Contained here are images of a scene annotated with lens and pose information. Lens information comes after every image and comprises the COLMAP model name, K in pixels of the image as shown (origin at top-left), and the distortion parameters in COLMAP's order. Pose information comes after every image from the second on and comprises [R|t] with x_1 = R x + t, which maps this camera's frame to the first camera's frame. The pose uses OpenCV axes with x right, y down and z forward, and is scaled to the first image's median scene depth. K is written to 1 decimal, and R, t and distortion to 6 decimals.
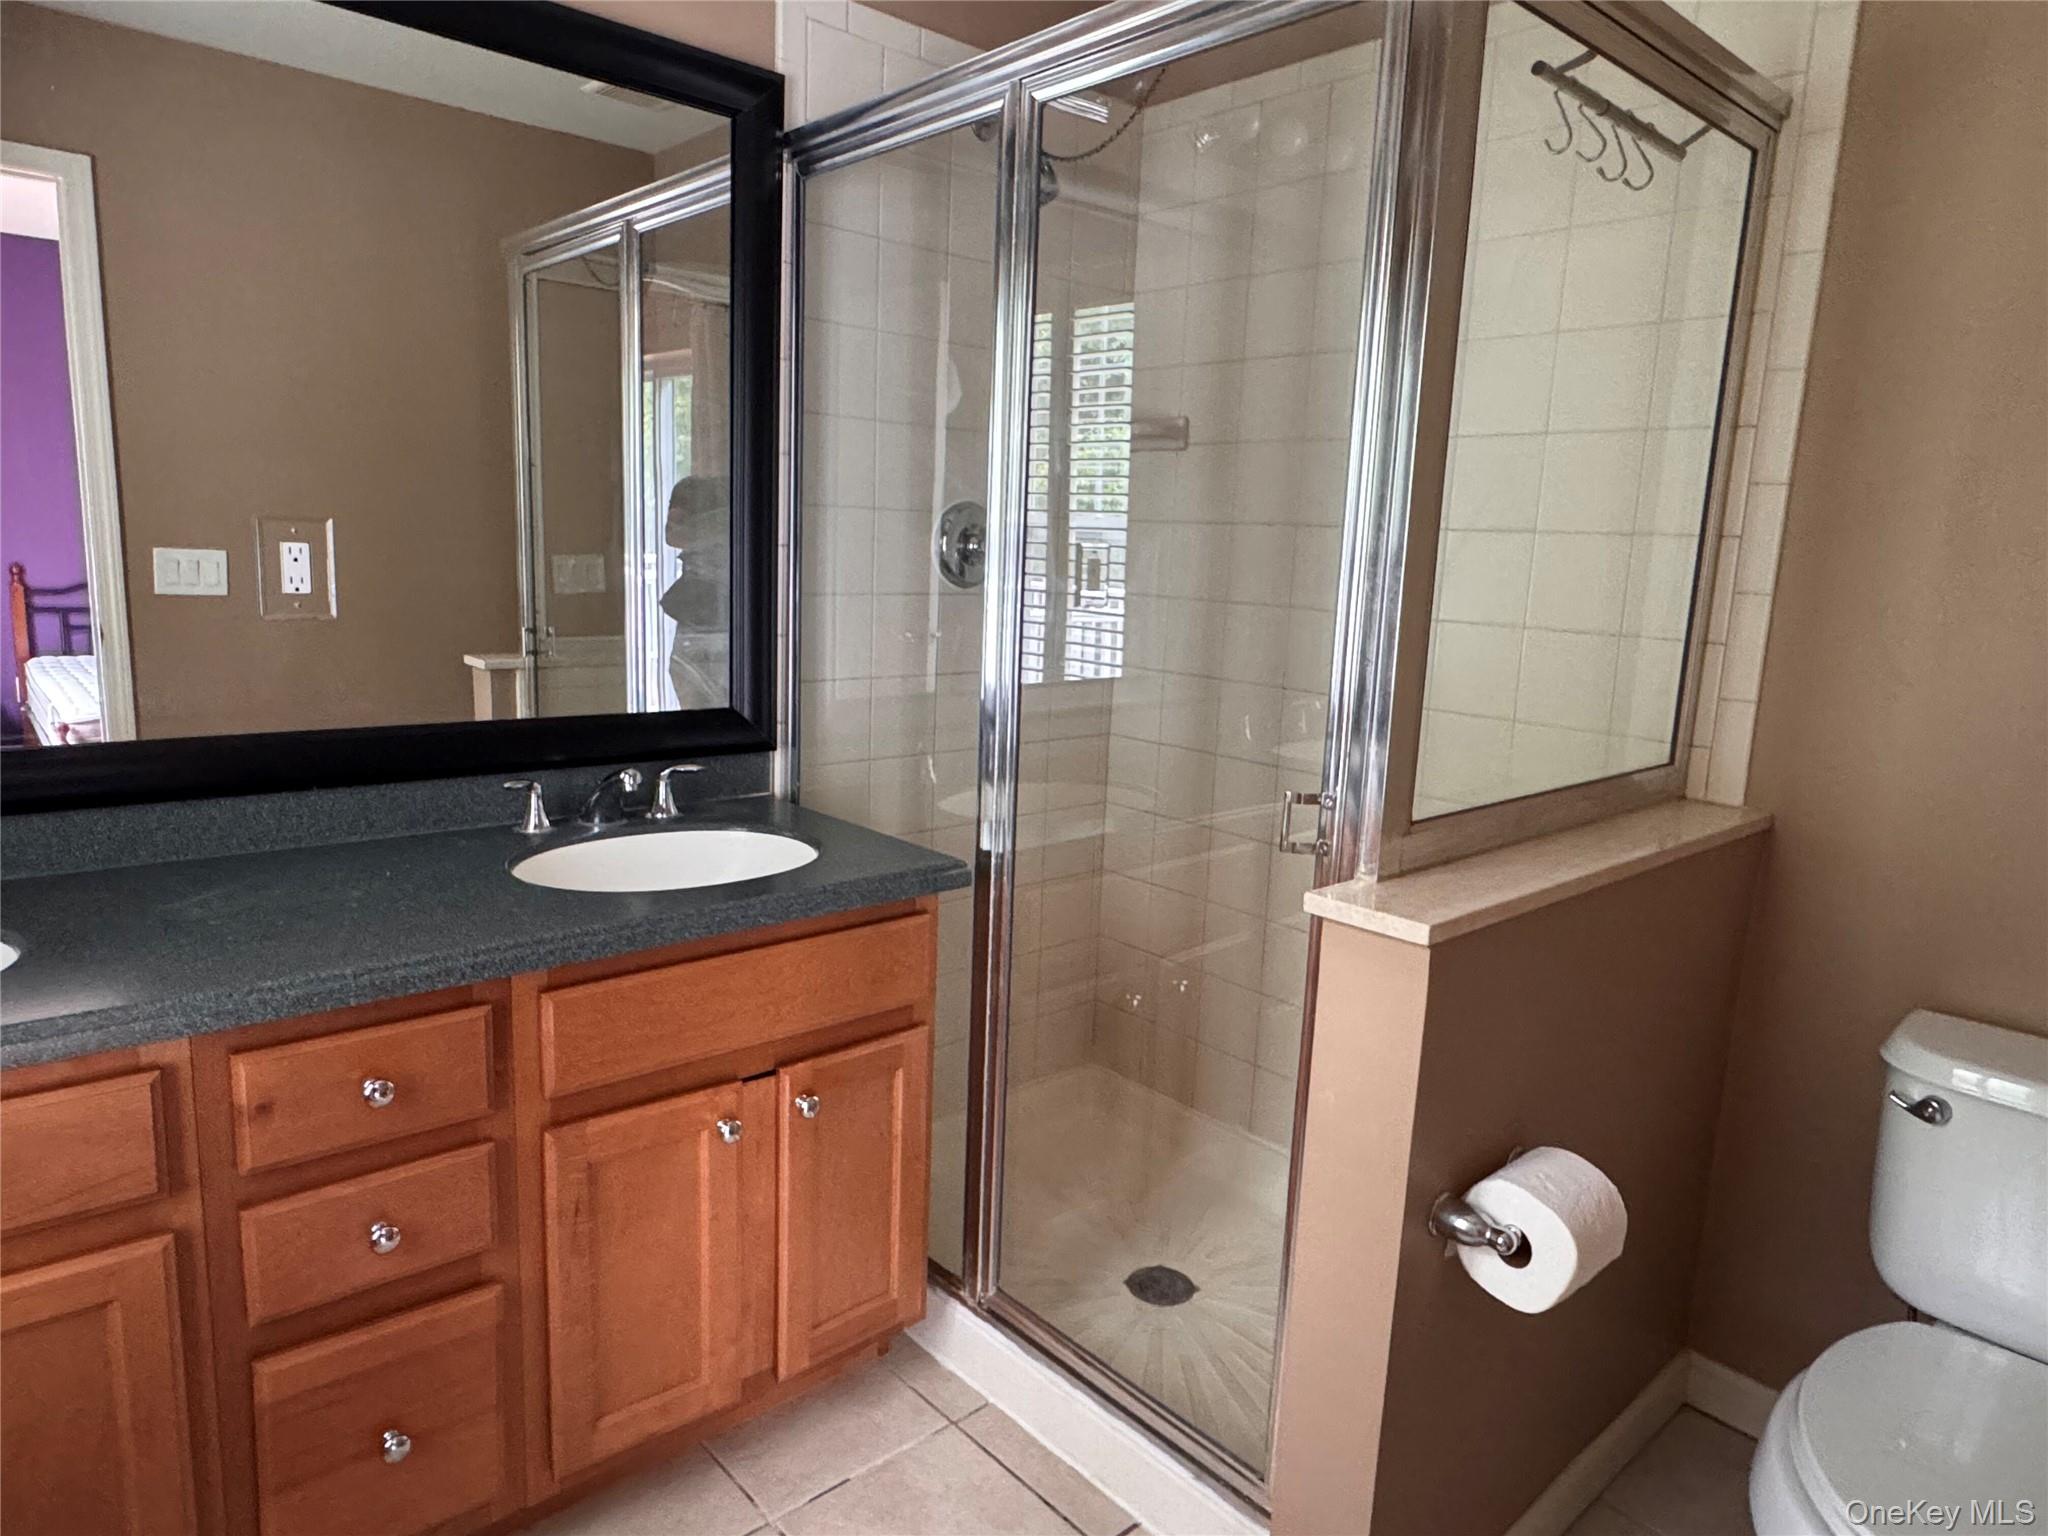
lens RADIAL K [[1261.9, 0, 1023.8], [0, 1261.9, 765.7], [0, 0, 1]] dist [-0.002306, 0.001476]
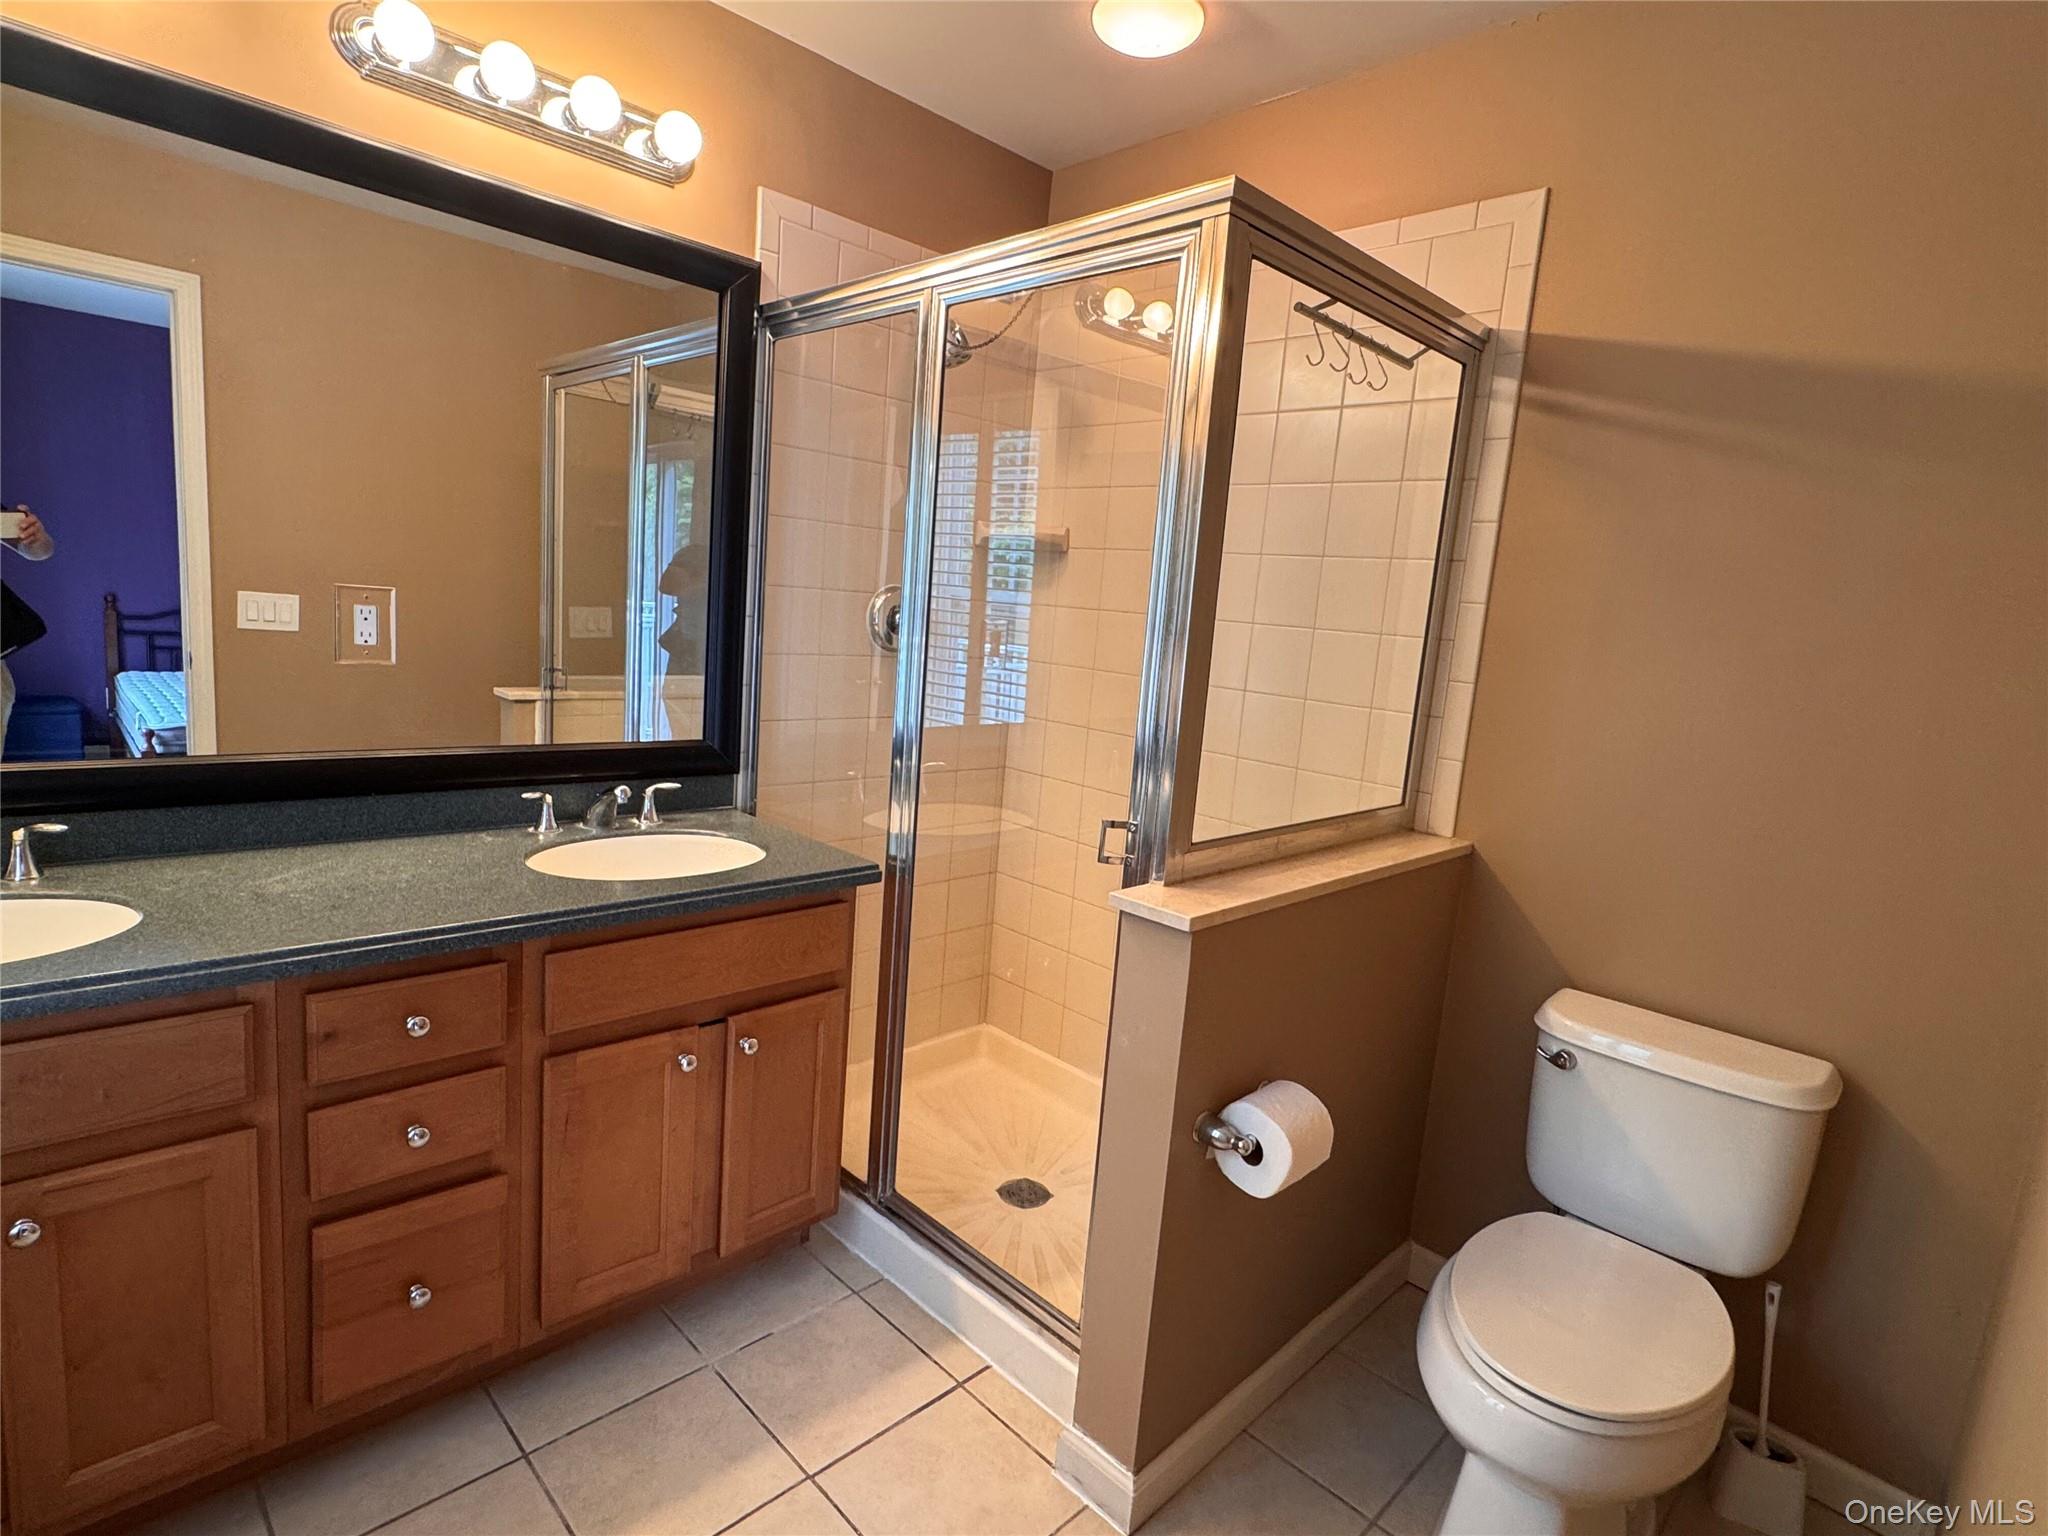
lens RADIAL K [[1045.6, 0, 1023.2], [0, 1045.6, 765.6], [0, 0, 1]] dist [-0.004706, 0.000141]
pose [[0.997957, 0.030394, 0.056194, 0.043945], [-0.029320, 0.999373, -0.019847, -0.010081], [-0.056762, 0.018159, 0.998223, -0.110458]]
